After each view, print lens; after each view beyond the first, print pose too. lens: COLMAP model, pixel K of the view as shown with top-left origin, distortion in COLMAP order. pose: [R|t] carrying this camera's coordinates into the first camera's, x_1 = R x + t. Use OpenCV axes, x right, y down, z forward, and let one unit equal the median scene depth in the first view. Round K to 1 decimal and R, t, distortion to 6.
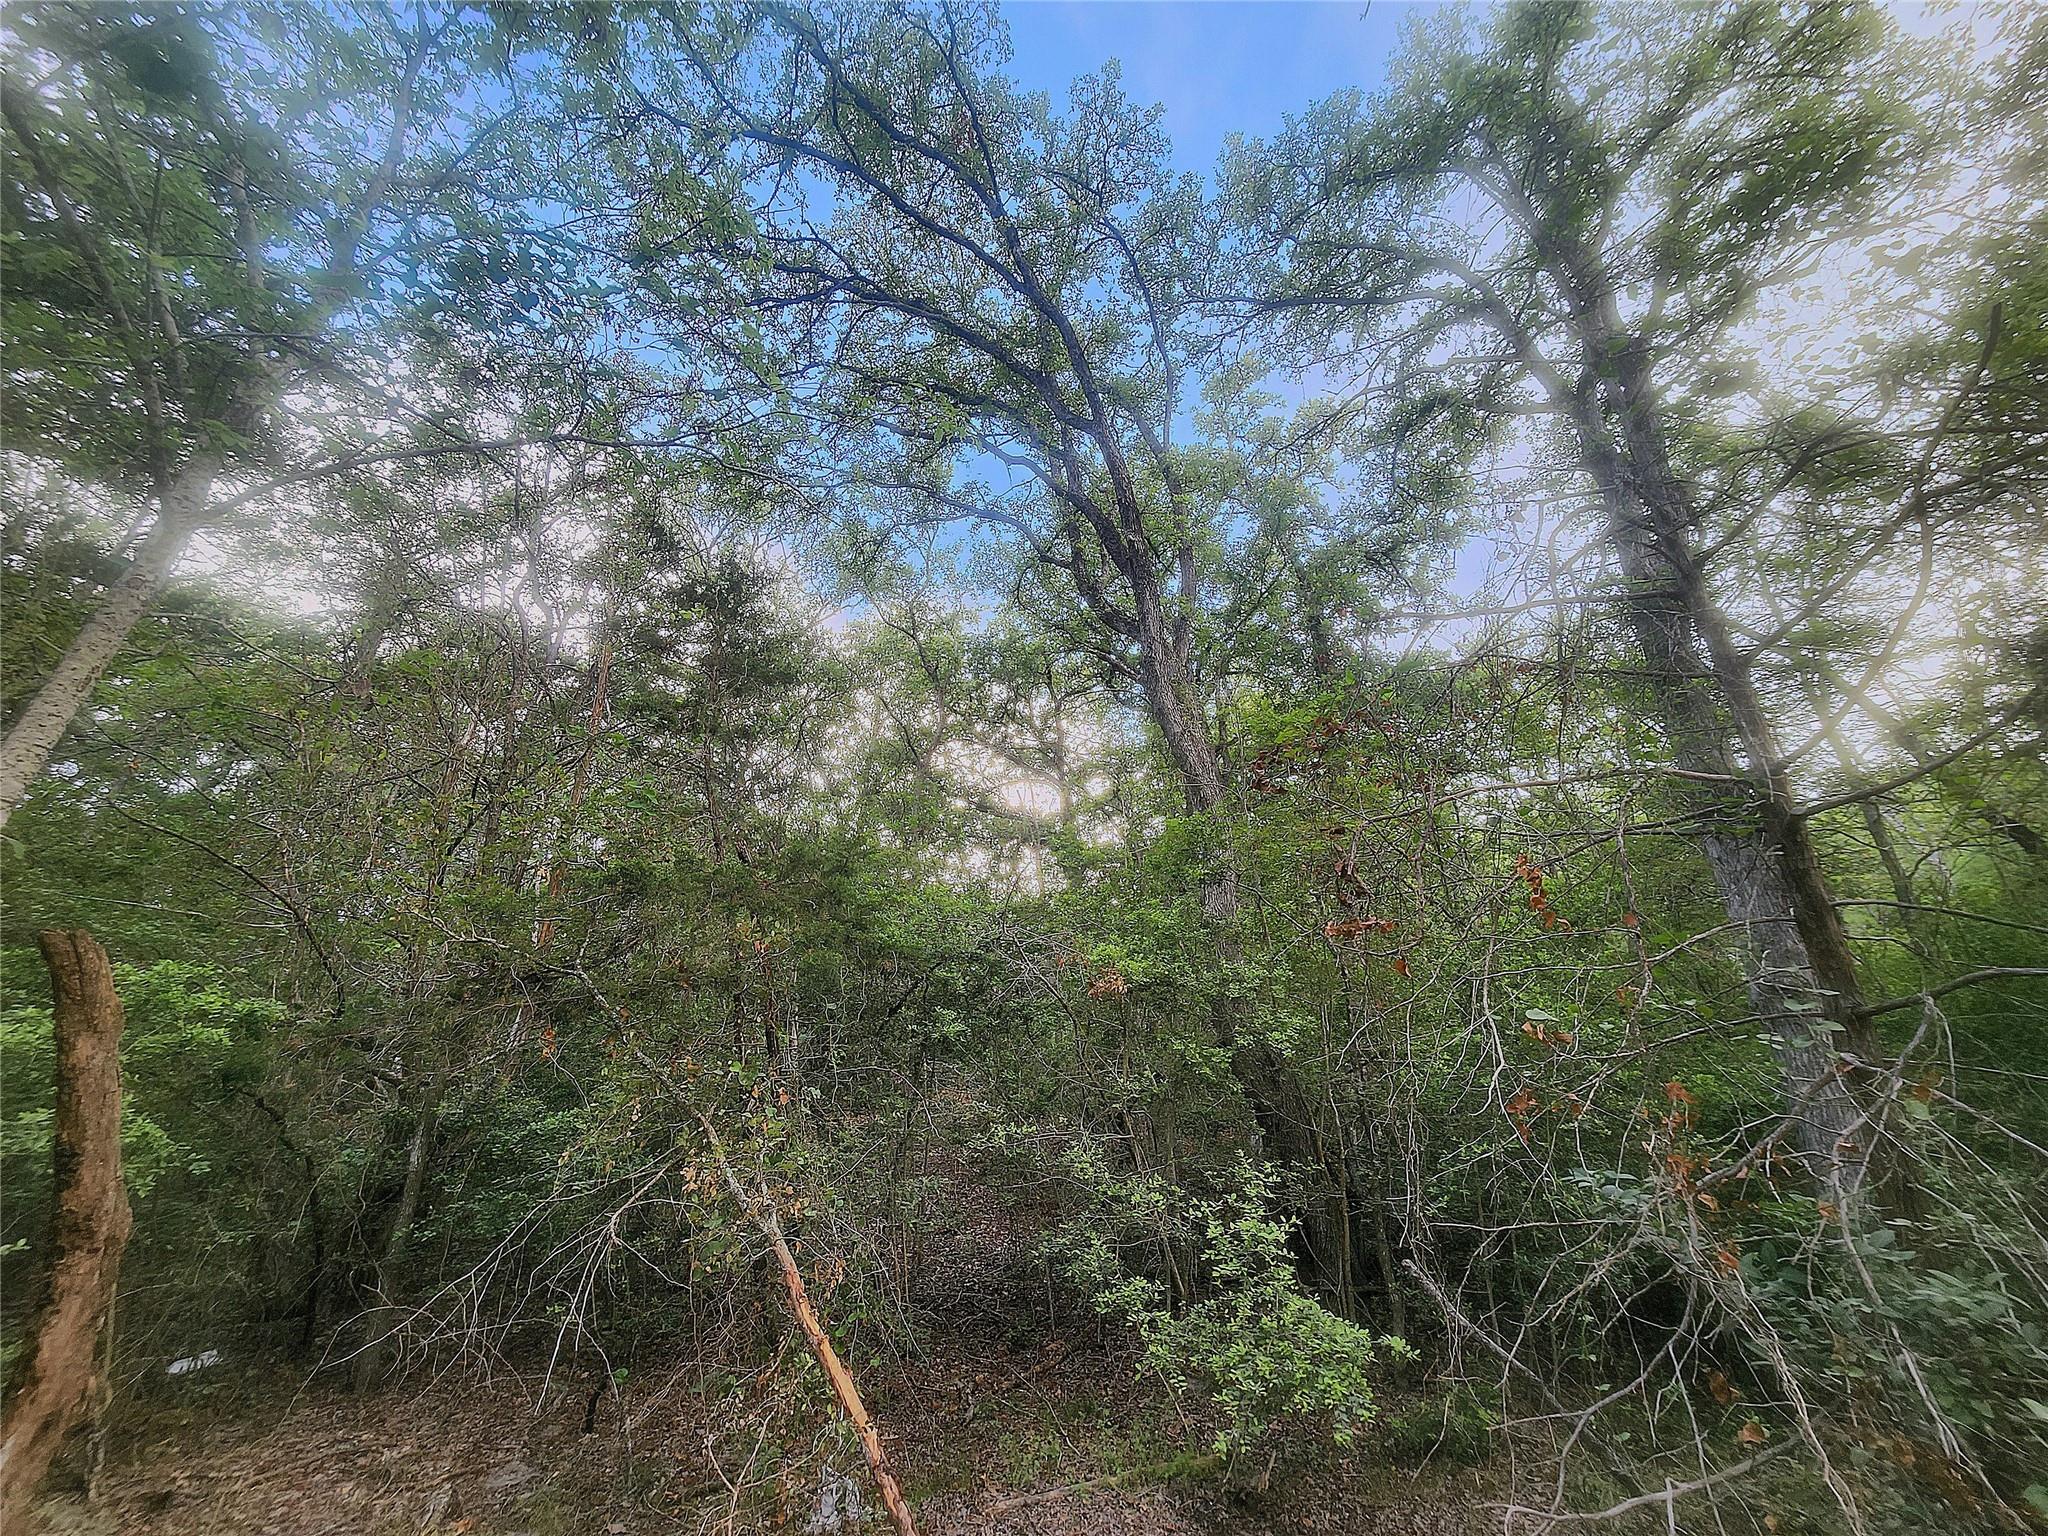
lens RADIAL K [[834.6, 0, 1020.4], [0, 834.6, 767.7], [0, 0, 1]] dist [-0.002180, 0.001291]
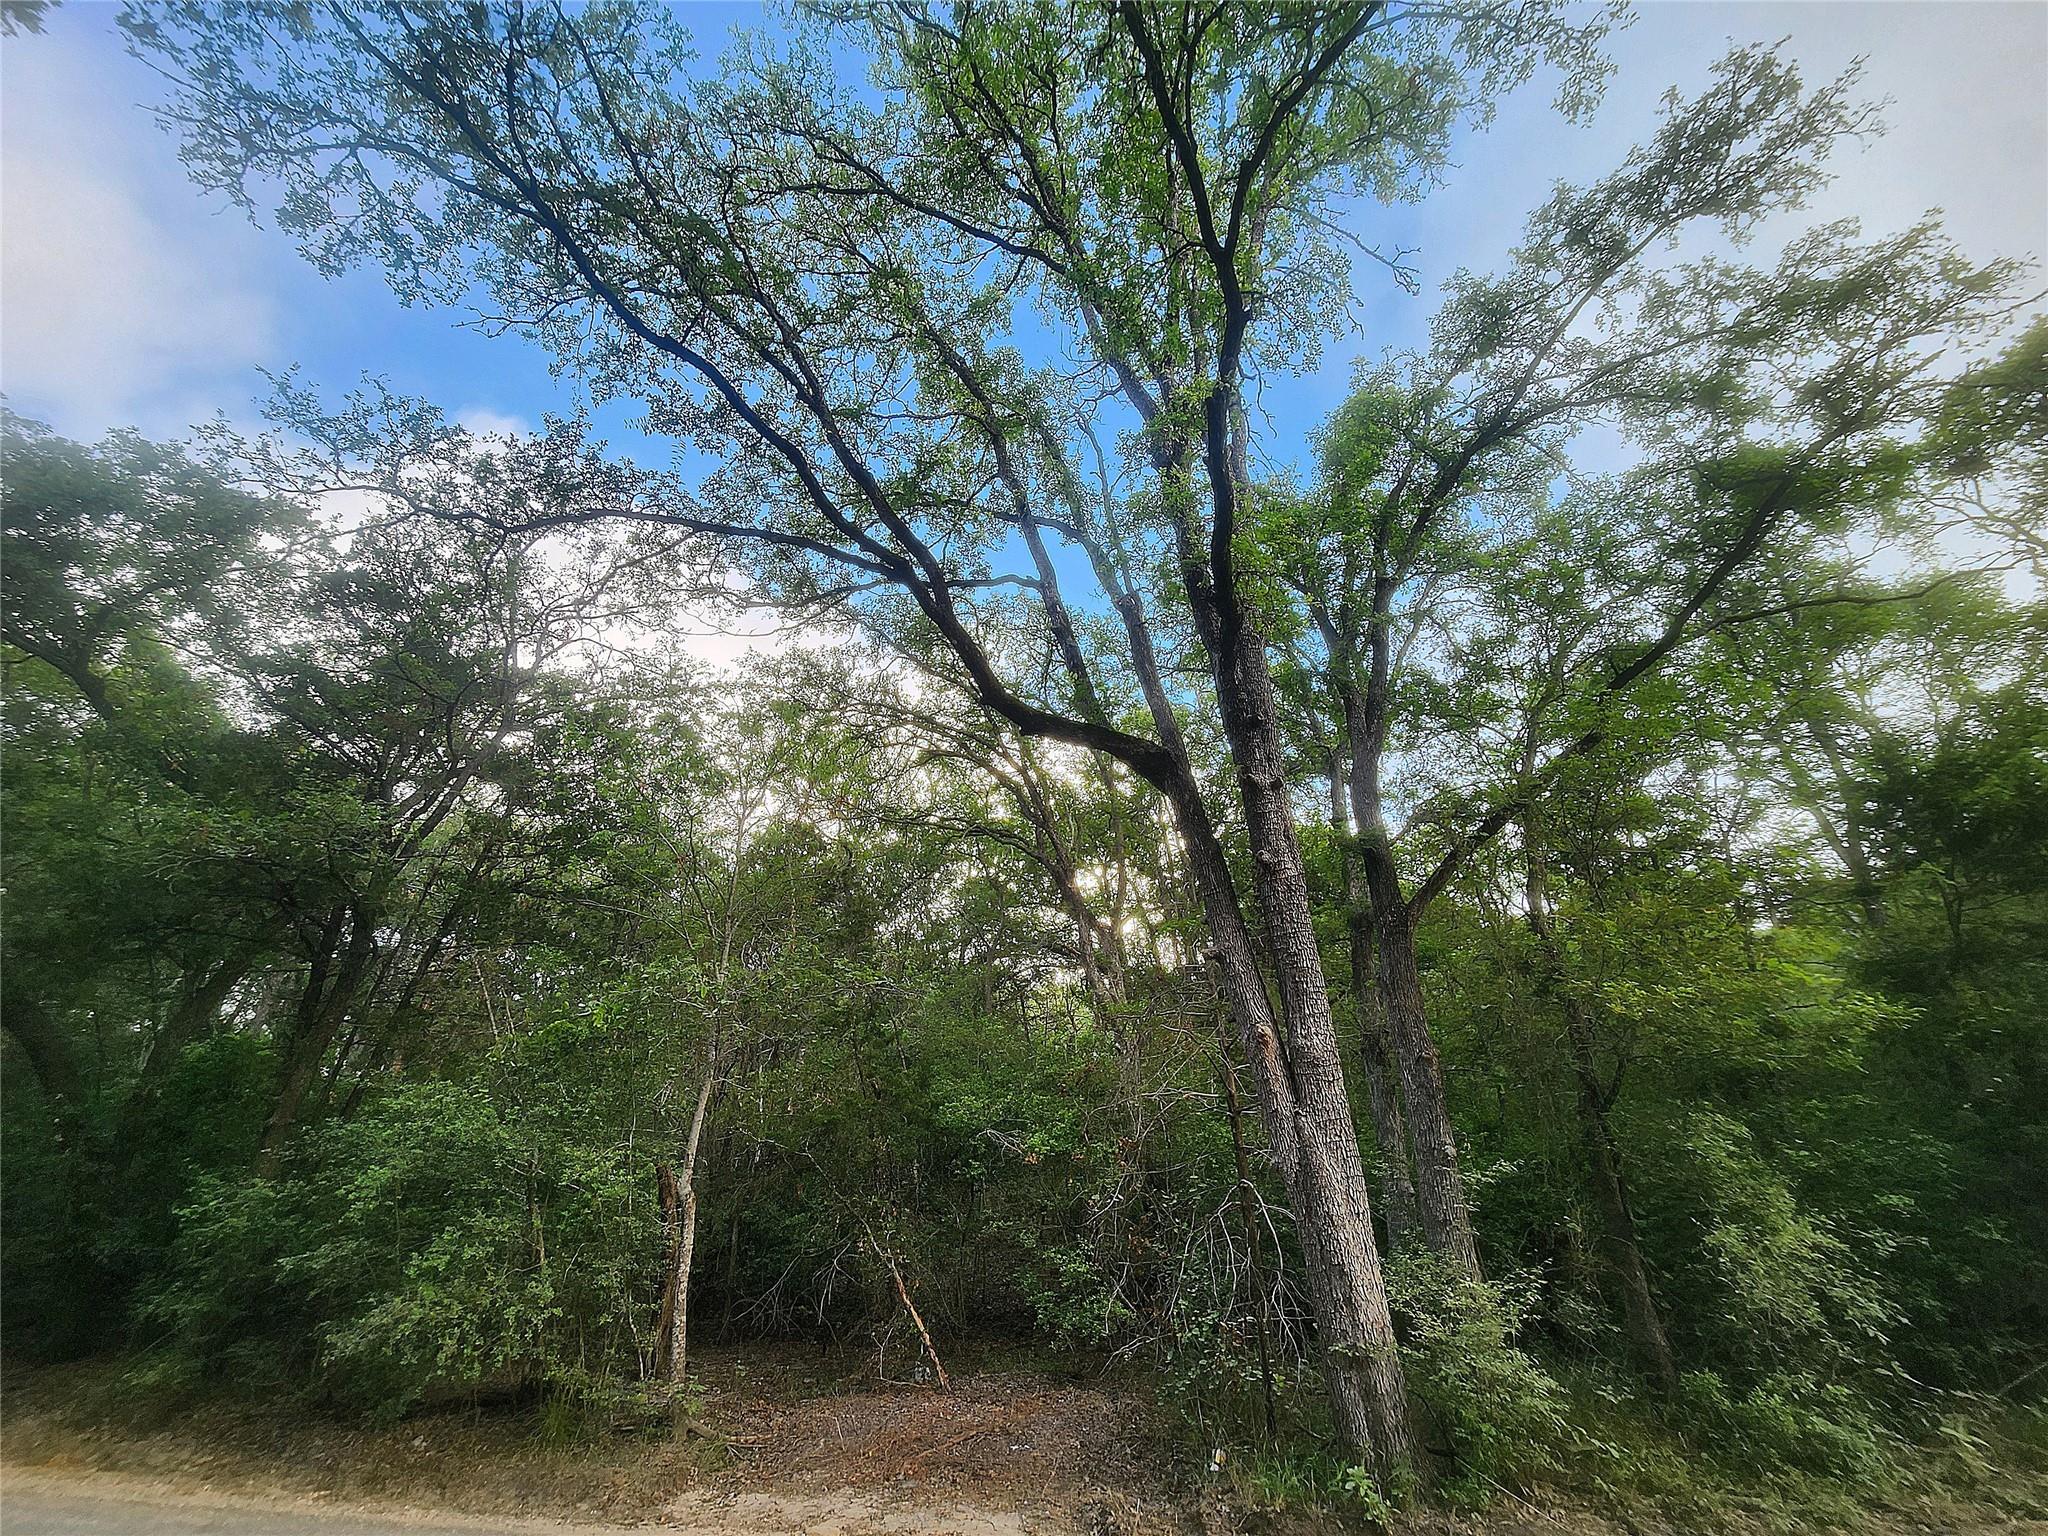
lens RADIAL K [[834.6, 0, 1027.4], [0, 834.6, 772.1], [0, 0, 1]] dist [-0.002180, 0.001291]
pose [[0.989496, -0.071418, -0.125688, 0.472962], [0.062786, 0.995473, -0.071354, -0.653996], [0.130215, 0.062713, 0.989500, -1.372018]]
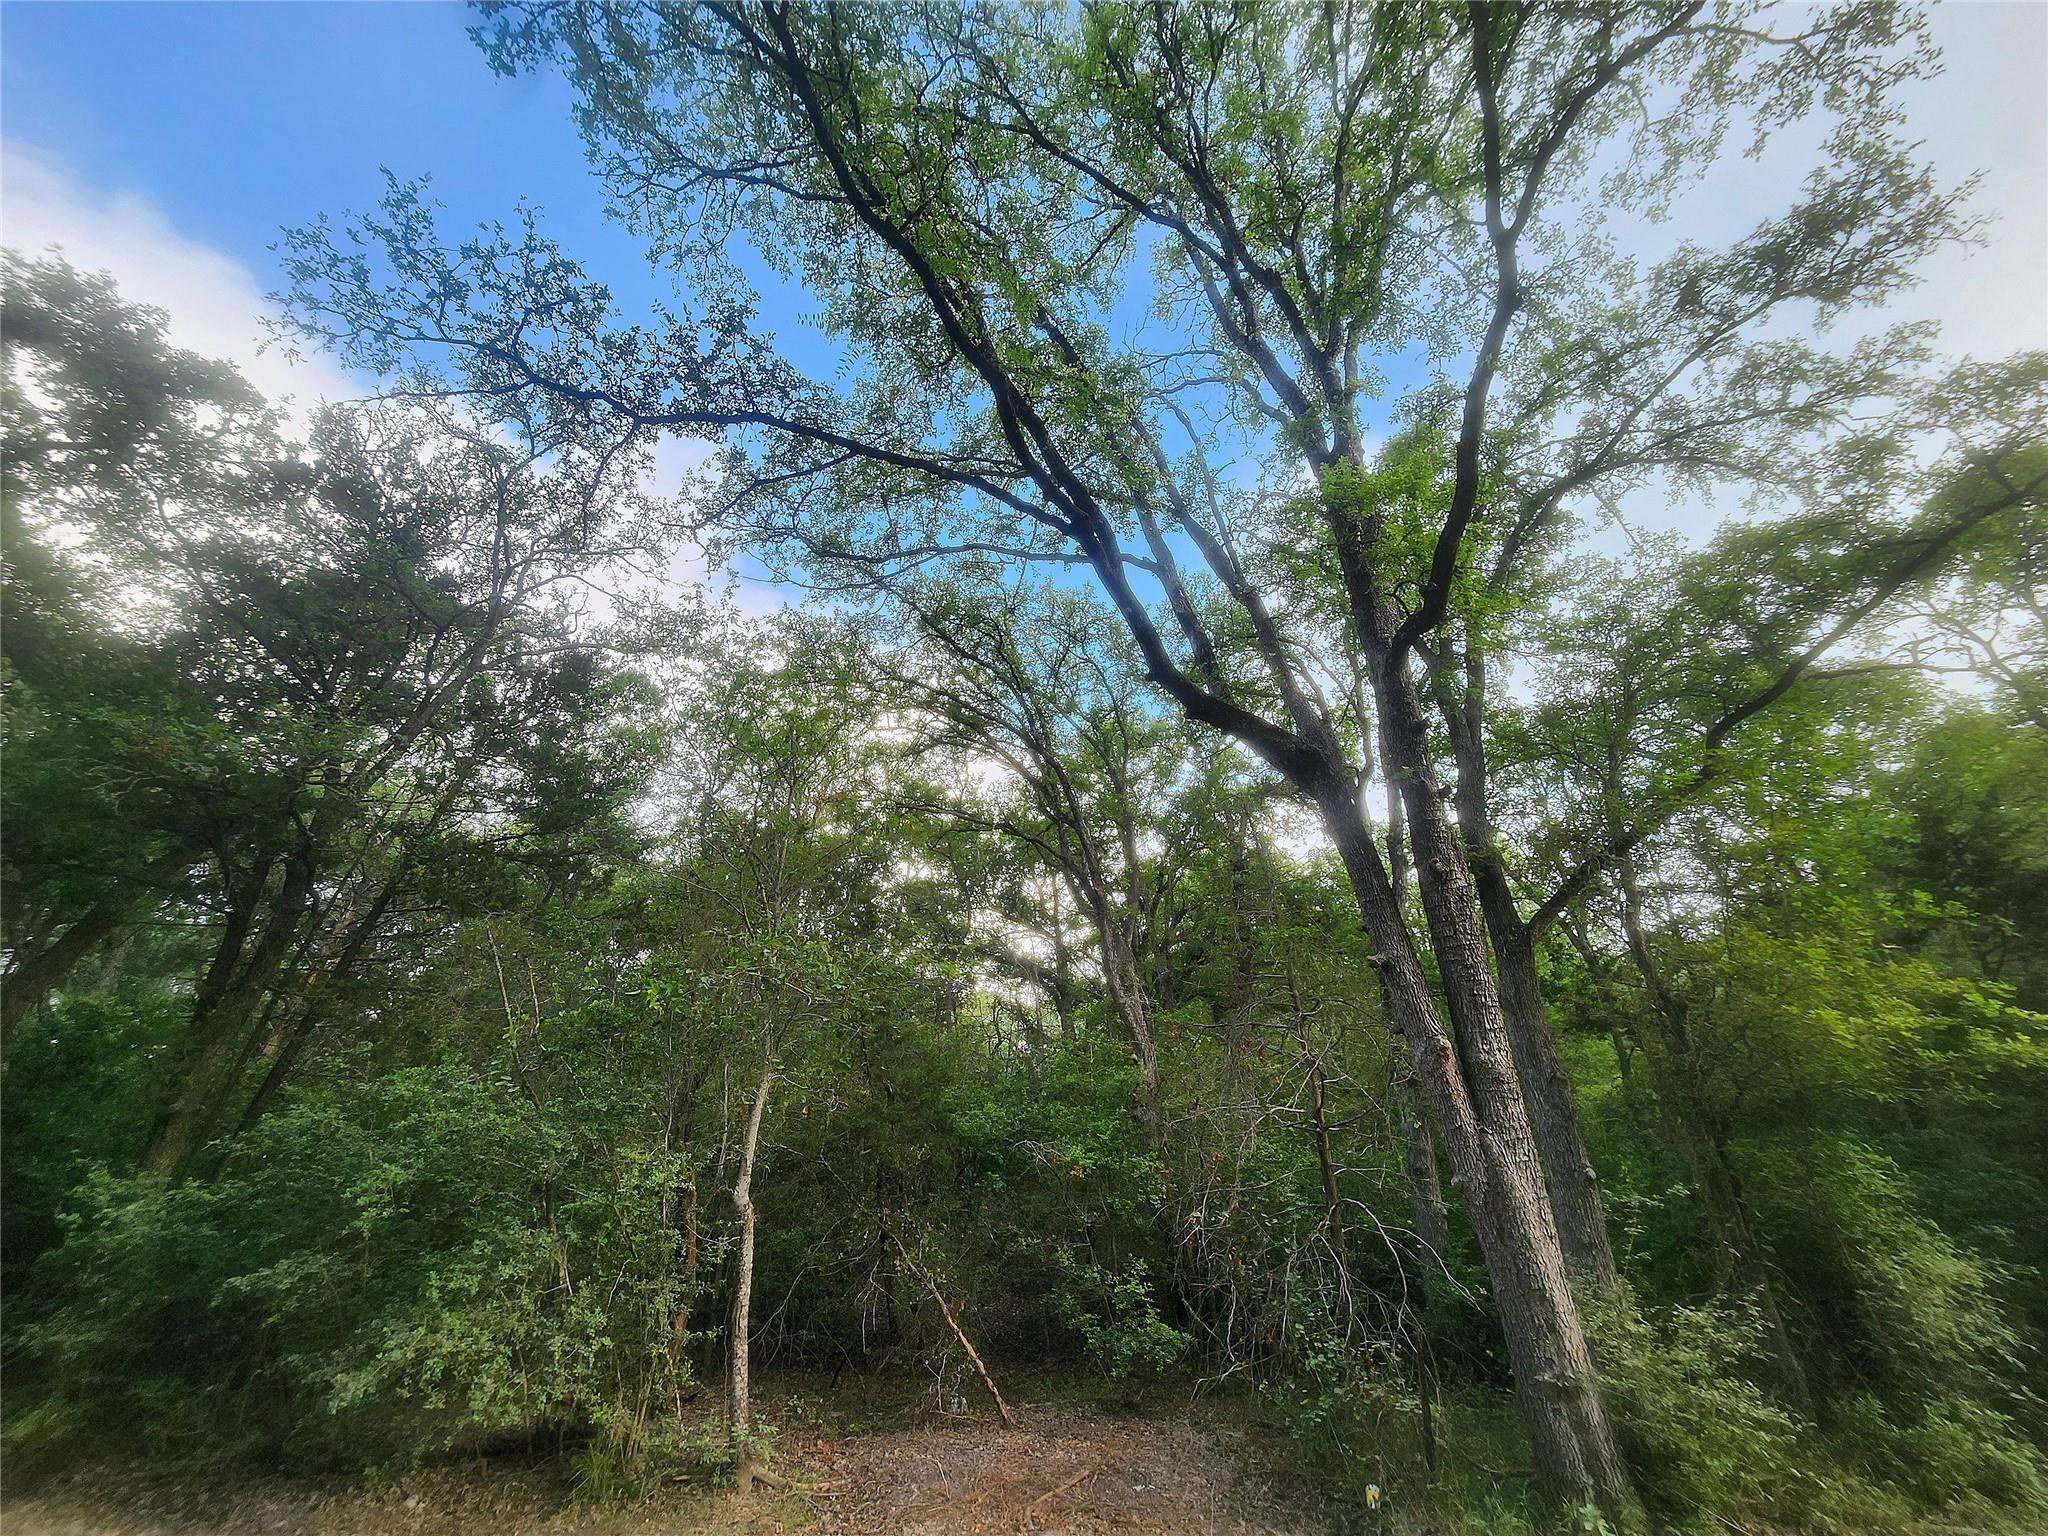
lens RADIAL K [[834.6, 0, 1027.2], [0, 834.6, 774.5], [0, 0, 1]] dist [-0.002180, 0.001291]
pose [[0.999822, 0.013875, 0.012771, -0.064962], [-0.012823, 0.996789, -0.079034, -0.613938], [-0.013827, 0.078856, 0.996790, -1.270925]]
